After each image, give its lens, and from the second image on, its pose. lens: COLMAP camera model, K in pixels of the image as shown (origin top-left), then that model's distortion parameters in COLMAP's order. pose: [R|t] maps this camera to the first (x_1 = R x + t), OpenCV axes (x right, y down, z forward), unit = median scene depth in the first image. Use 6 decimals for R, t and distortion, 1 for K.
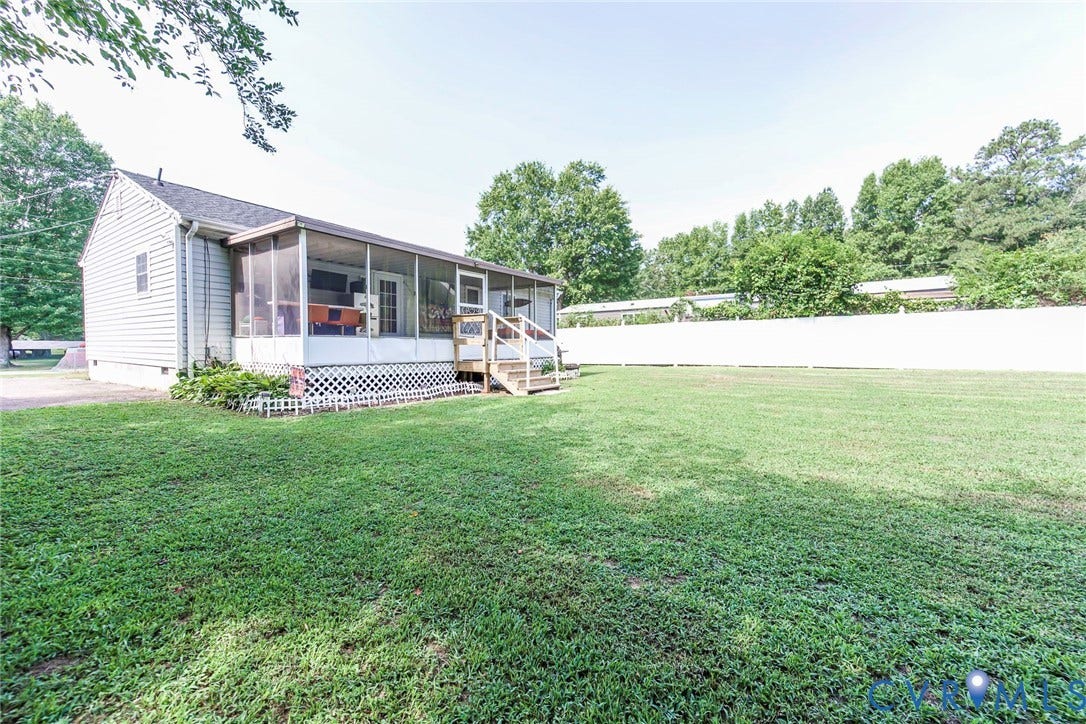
lens RADIAL K [[424.7, 0, 577.9], [0, 424.7, 357.5], [0, 0, 1]] dist [-0.000066, -0.000013]
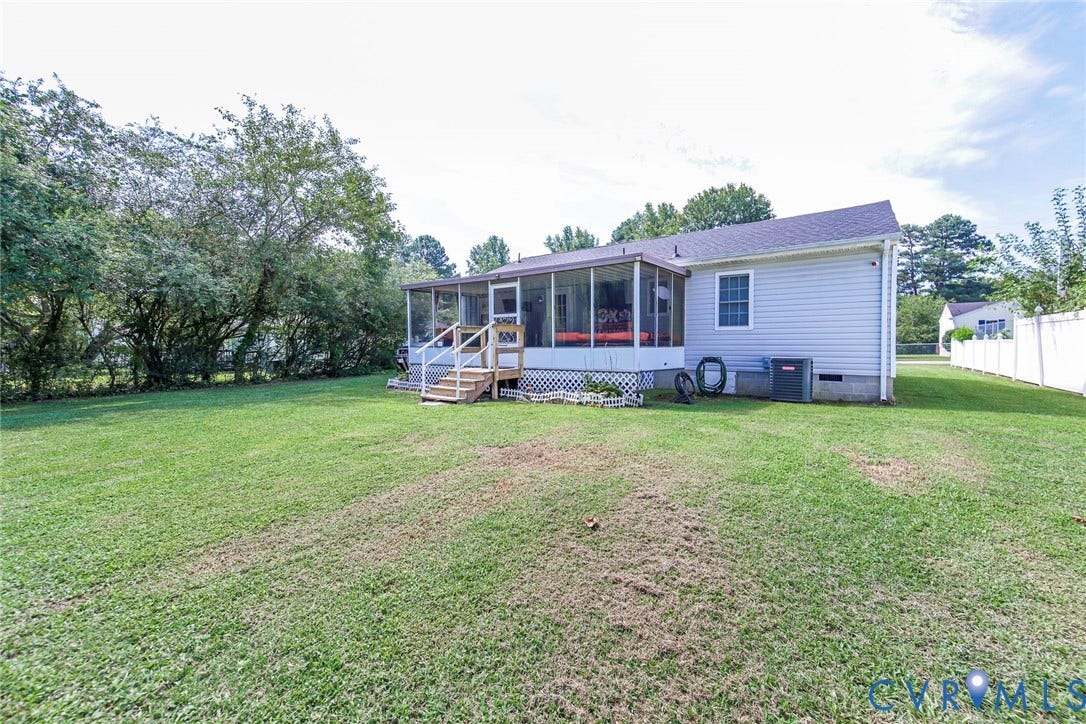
lens RADIAL K [[452.1, 0, 543.7], [0, 452.1, 376.9], [0, 0, 1]] dist [-0.000867, -0.000141]
pose [[-0.055947, 0.057755, -0.996762, 0.510692], [-0.021733, 0.998019, 0.059048, -0.024233], [0.998197, 0.024966, -0.054581, 0.686844]]
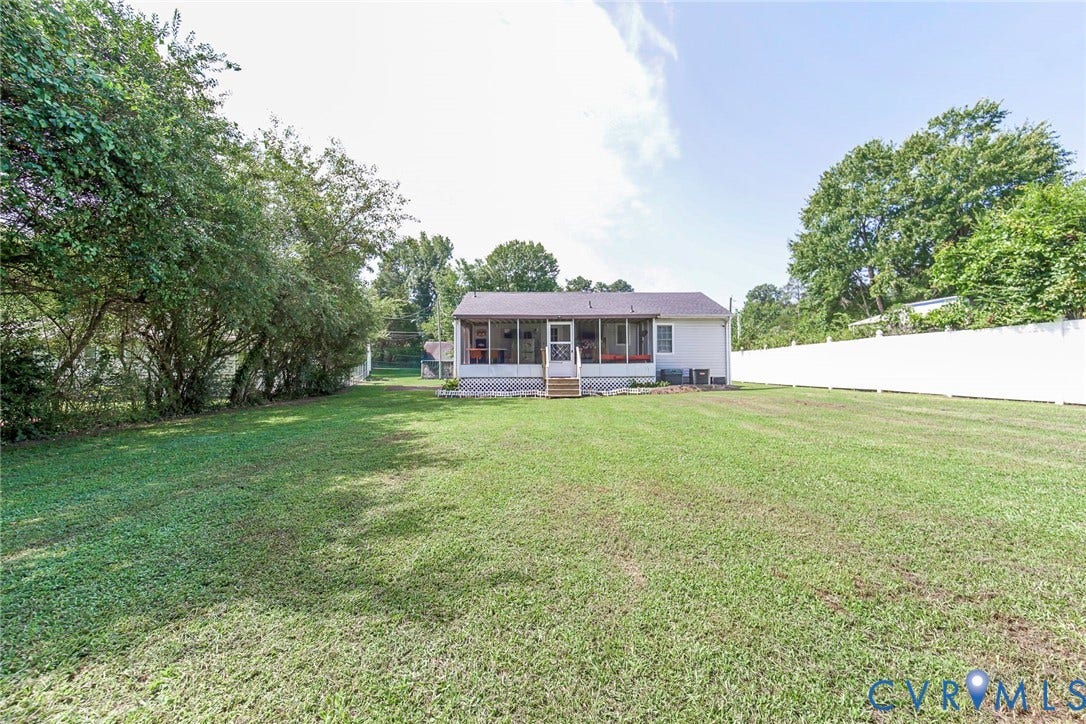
lens RADIAL K [[441.8, 0, 543.0], [0, 441.8, 362.0], [0, 0, 1]] dist [0.000456, -0.000008]
pose [[0.531915, -0.006185, -0.846775, 0.669655], [-0.017625, 0.999676, -0.018373, -0.010951], [0.846614, 0.024697, 0.531633, 0.034935]]
